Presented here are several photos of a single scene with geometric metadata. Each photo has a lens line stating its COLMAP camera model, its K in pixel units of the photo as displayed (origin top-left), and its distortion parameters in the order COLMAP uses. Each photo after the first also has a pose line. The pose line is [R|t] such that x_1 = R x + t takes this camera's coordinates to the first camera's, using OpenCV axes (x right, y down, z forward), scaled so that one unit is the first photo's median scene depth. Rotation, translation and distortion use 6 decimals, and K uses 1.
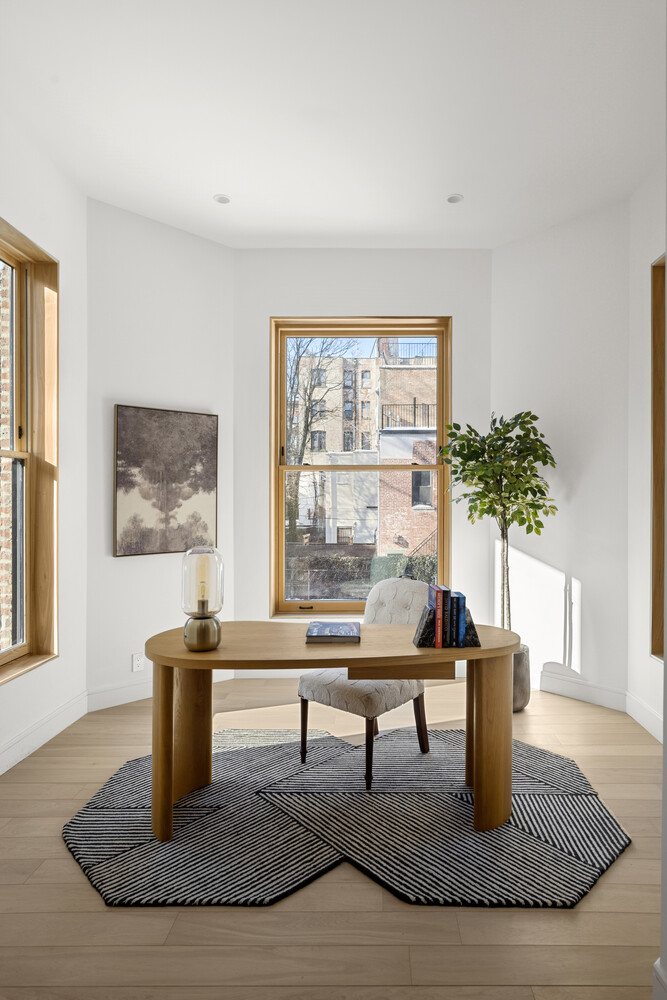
lens RADIAL K [[550.2, 0, 381.5], [0, 550.2, 636.4], [0, 0, 1]] dist [-0.000634, -0.000391]
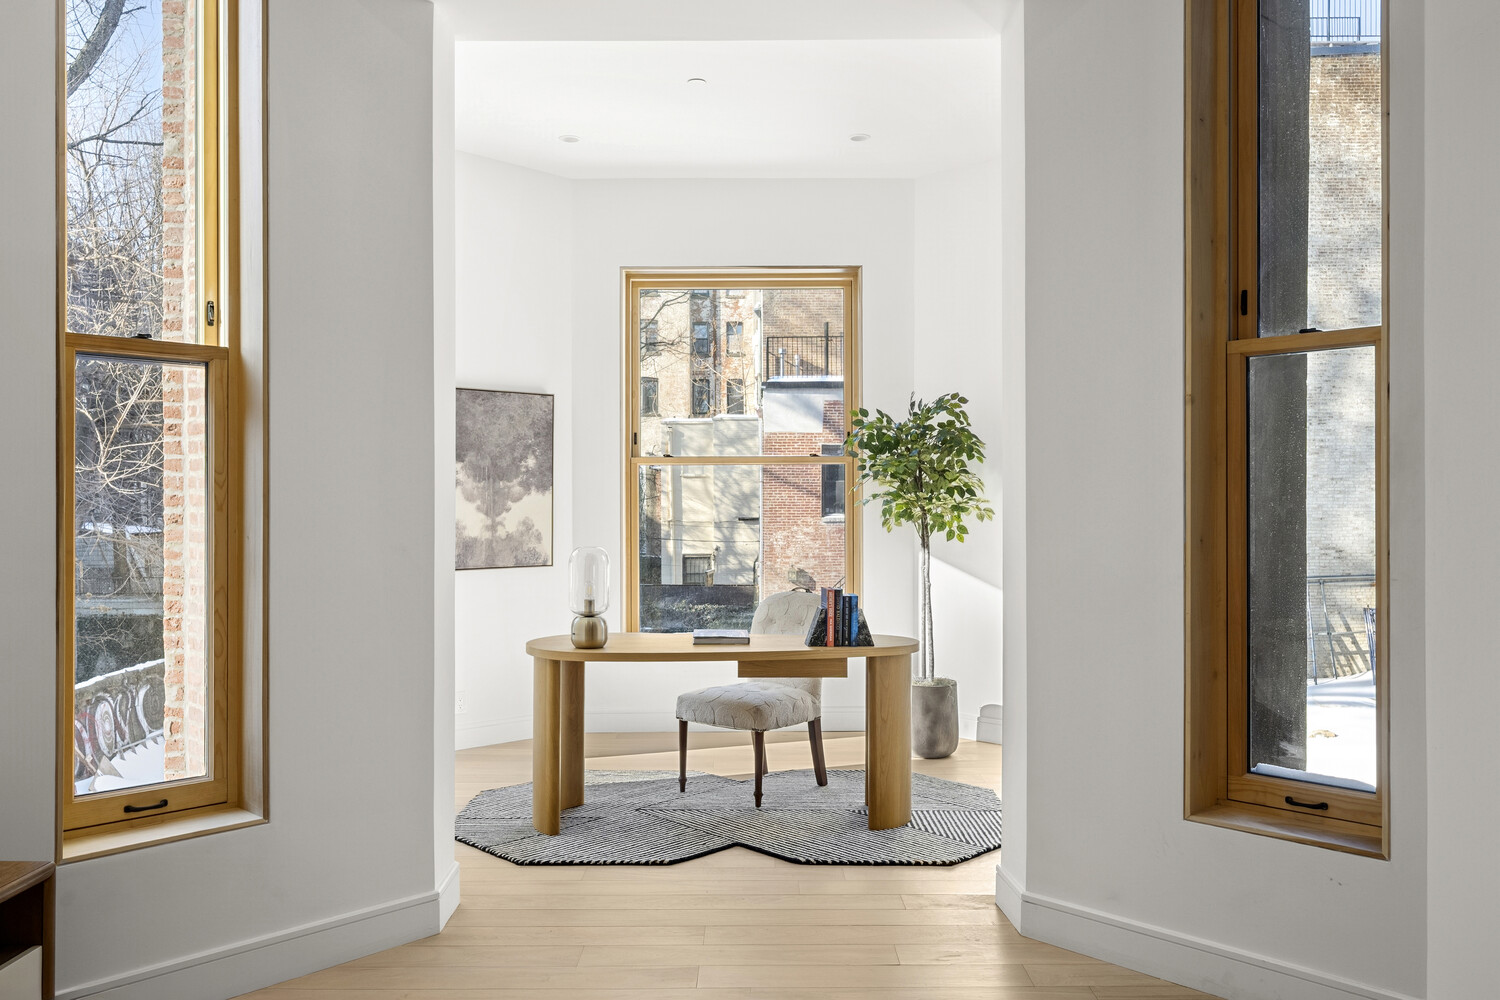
lens RADIAL K [[1166.3, 0, 749.6], [0, 1166.3, 498.3], [0, 0, 1]] dist [0.002017, 0.000014]
pose [[0.999913, -0.001740, -0.013077, -0.007072], [-0.001553, 0.968854, -0.247627, 0.159919], [0.013101, 0.247626, 0.968767, -0.615703]]
